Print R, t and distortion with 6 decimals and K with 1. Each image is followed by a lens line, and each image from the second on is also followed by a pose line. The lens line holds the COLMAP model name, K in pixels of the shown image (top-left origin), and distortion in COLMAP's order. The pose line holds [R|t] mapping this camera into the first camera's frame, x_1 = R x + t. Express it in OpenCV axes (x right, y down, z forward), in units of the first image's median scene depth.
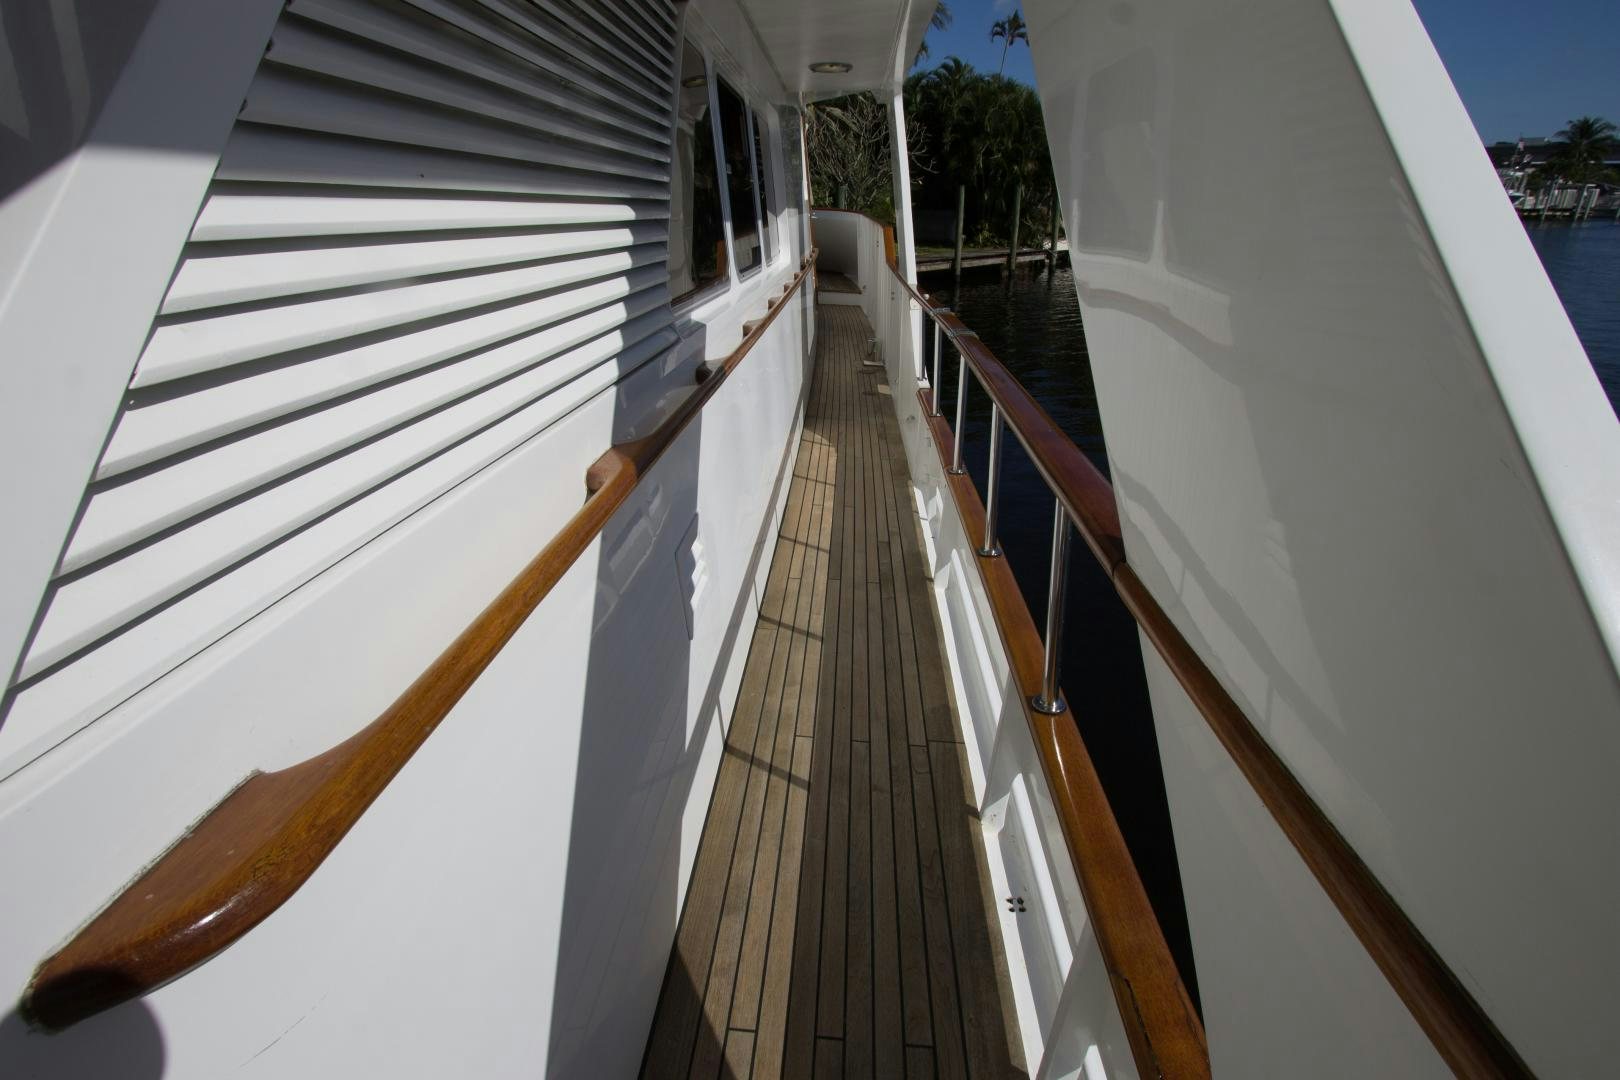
lens RADIAL K [[761.7, 0, 810.7], [0, 761.7, 530.5], [0, 0, 1]] dist [-0.019643, 0.005067]
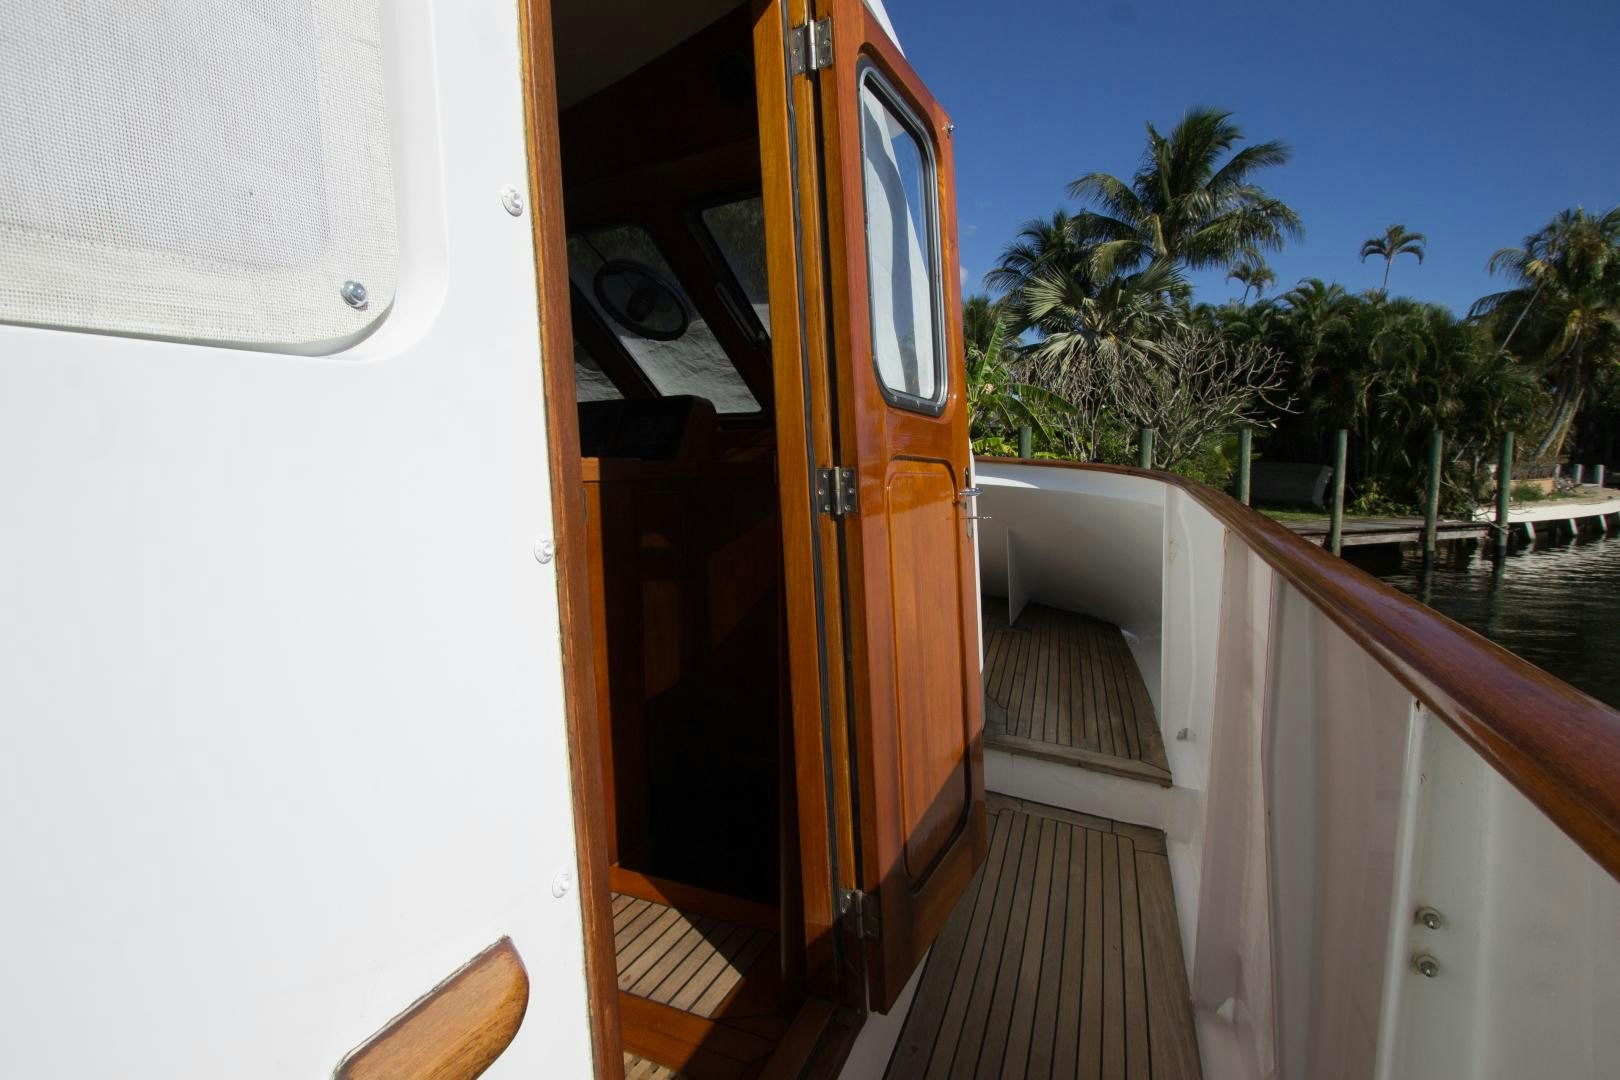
lens RADIAL K [[763.6, 0, 813.3], [0, 763.6, 529.9], [0, 0, 1]] dist [-0.028635, 0.007048]
pose [[0.927457, 0.050016, -0.370569, 0.015842], [-0.158422, 0.950235, -0.268244, -0.113273], [0.338711, 0.307491, 0.889227, 0.264475]]
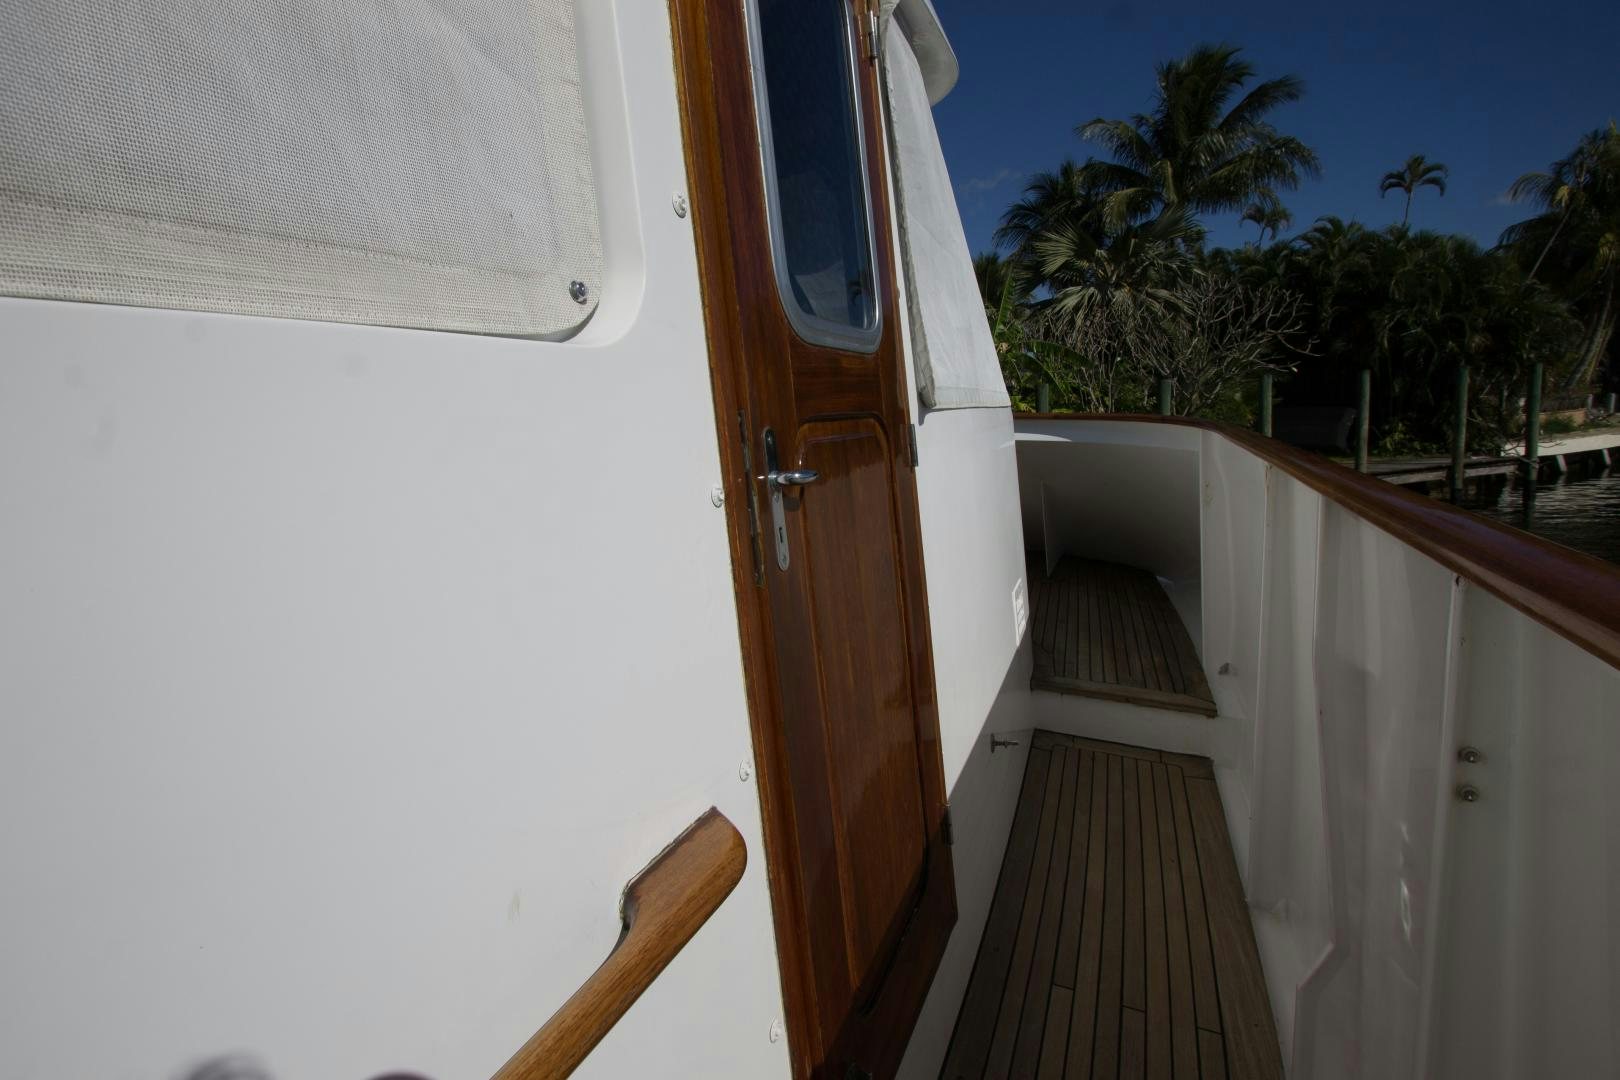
lens RADIAL K [[763.6, 0, 813.3], [0, 763.6, 529.9], [0, 0, 1]] dist [-0.028635, 0.007048]
pose [[0.920666, 0.018953, -0.389890, 0.013953], [-0.116259, 0.966806, -0.227530, -0.110812], [0.372636, 0.254807, 0.892309, 0.259734]]
